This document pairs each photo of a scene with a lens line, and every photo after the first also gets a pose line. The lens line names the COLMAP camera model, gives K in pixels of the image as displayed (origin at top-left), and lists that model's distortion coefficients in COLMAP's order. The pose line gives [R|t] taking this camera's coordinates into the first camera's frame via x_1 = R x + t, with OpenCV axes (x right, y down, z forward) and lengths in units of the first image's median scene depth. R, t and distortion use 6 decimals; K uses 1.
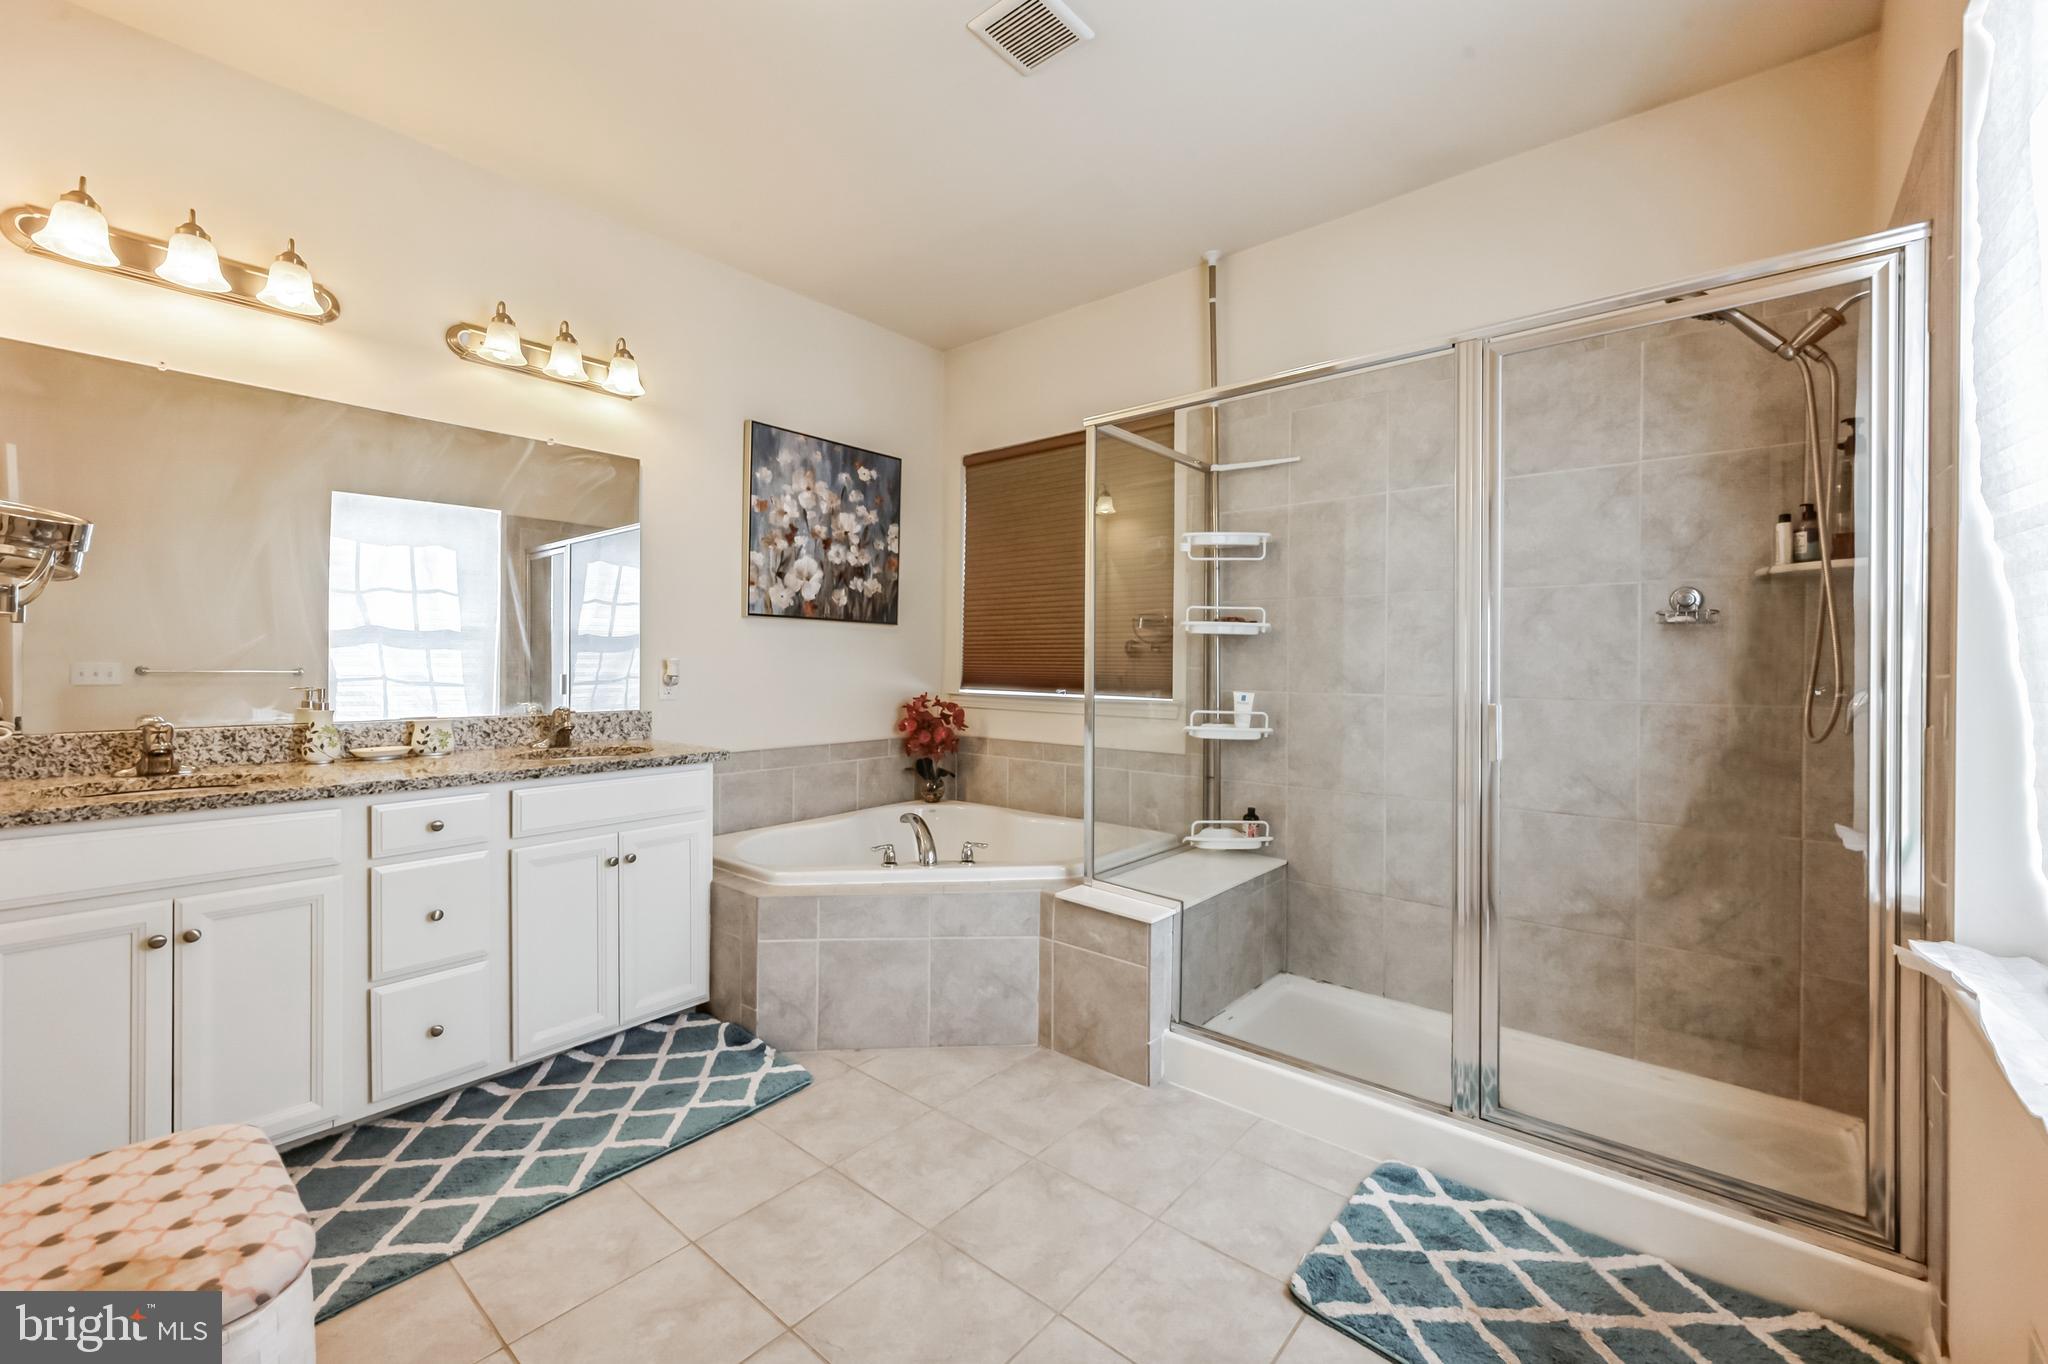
lens RADIAL K [[818.6, 0, 1024.2], [0, 818.6, 678.2], [0, 0, 1]] dist [-0.000824, -0.000029]
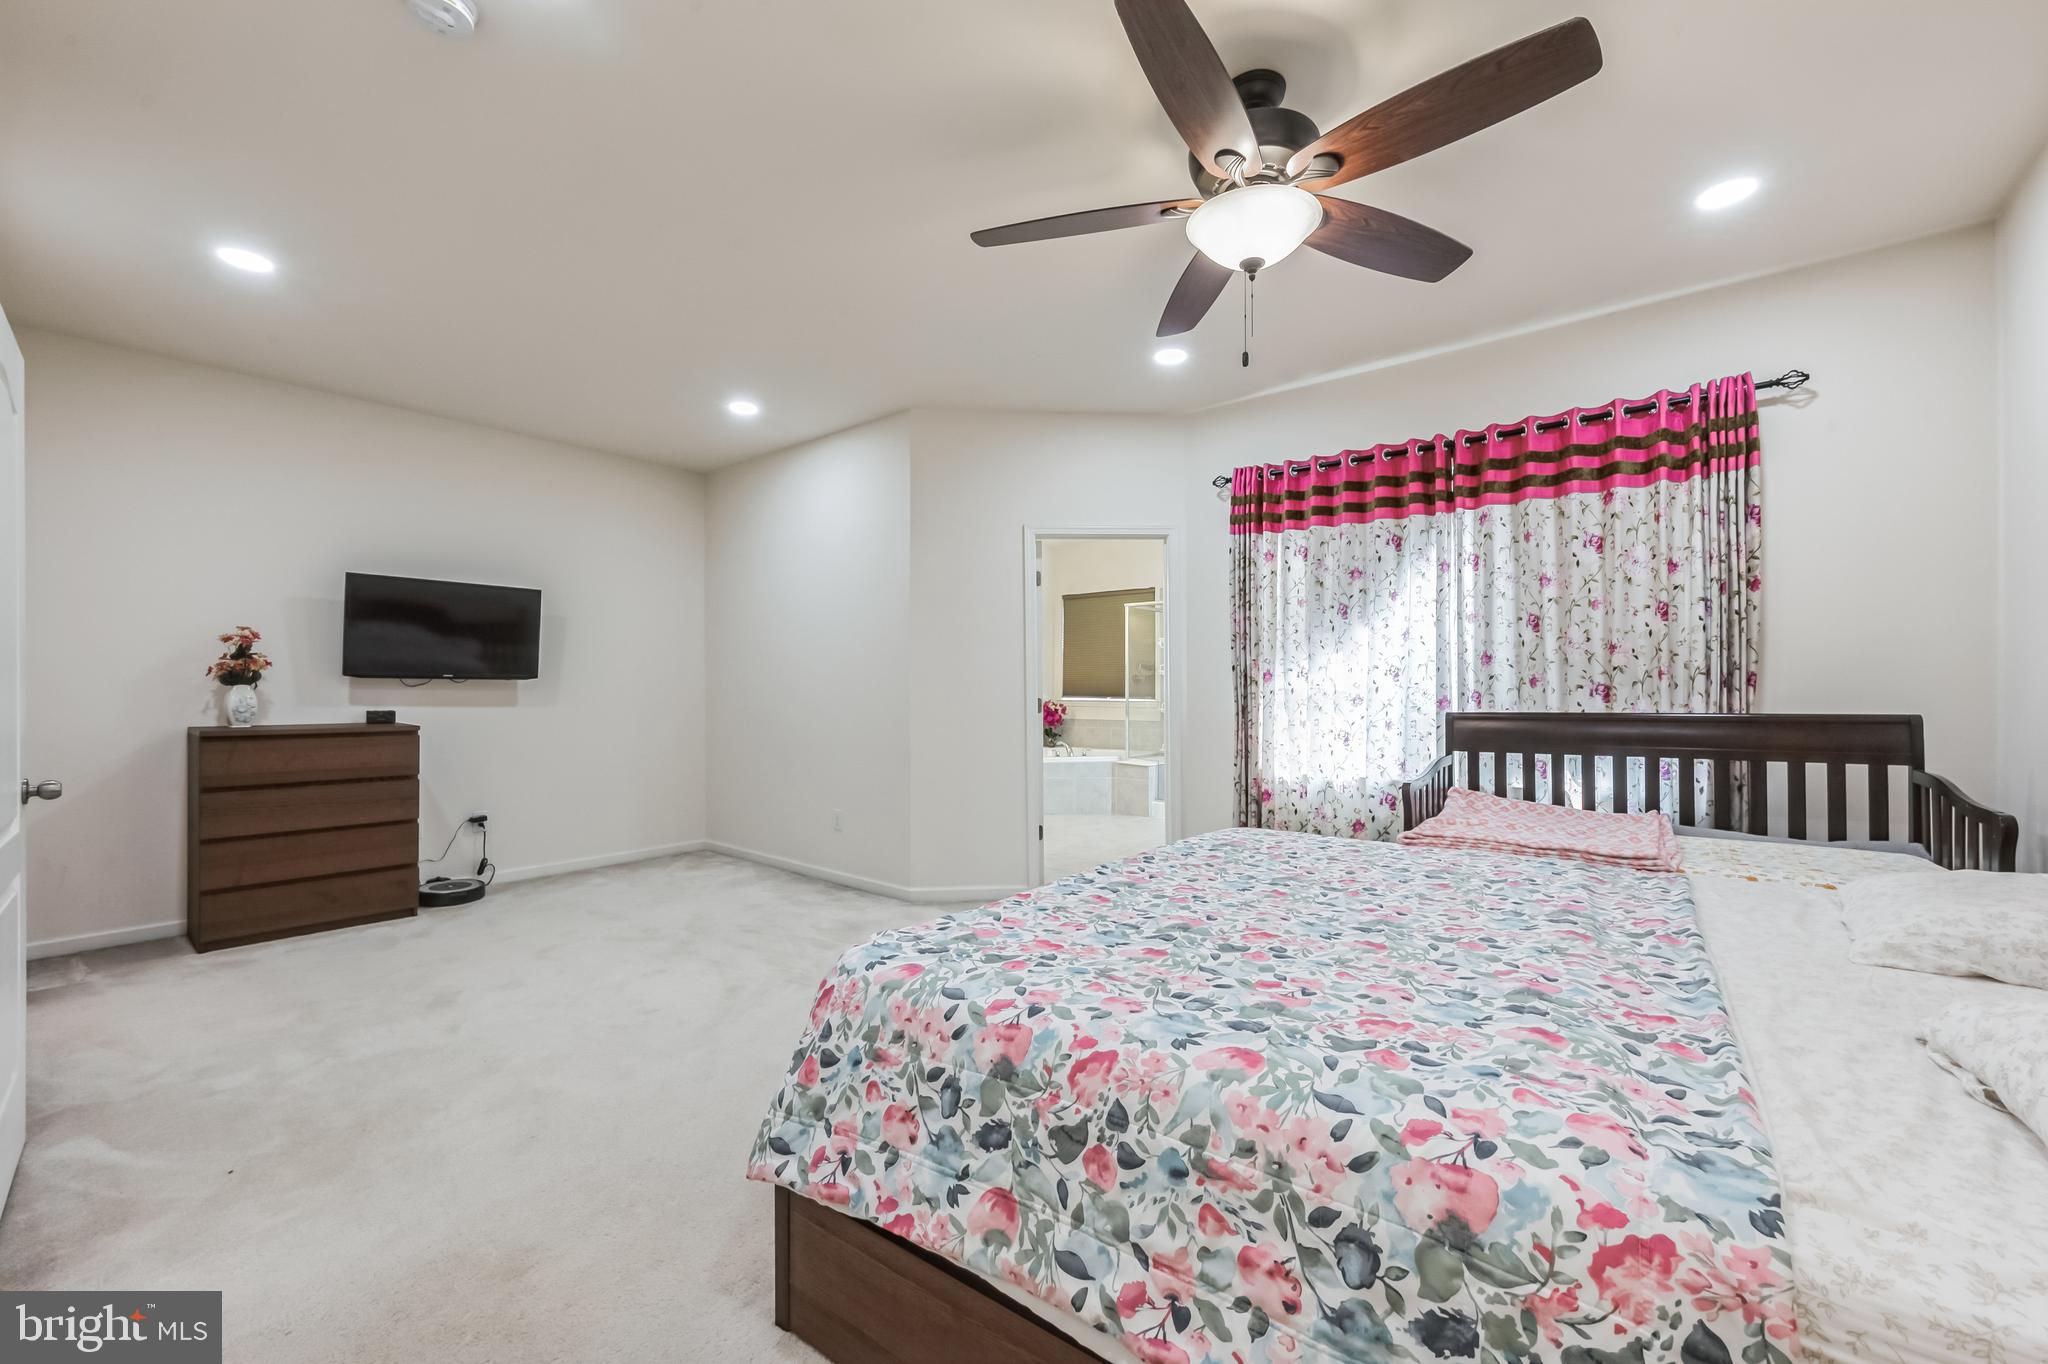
lens RADIAL K [[818.6, 0, 1024.2], [0, 818.6, 678.2], [0, 0, 1]] dist [-0.000824, -0.000029]
pose [[0.999822, -0.013419, 0.013235, -0.232153], [0.013712, 0.999658, -0.022288, 0.009652], [-0.012931, 0.022466, 0.999664, -1.385934]]
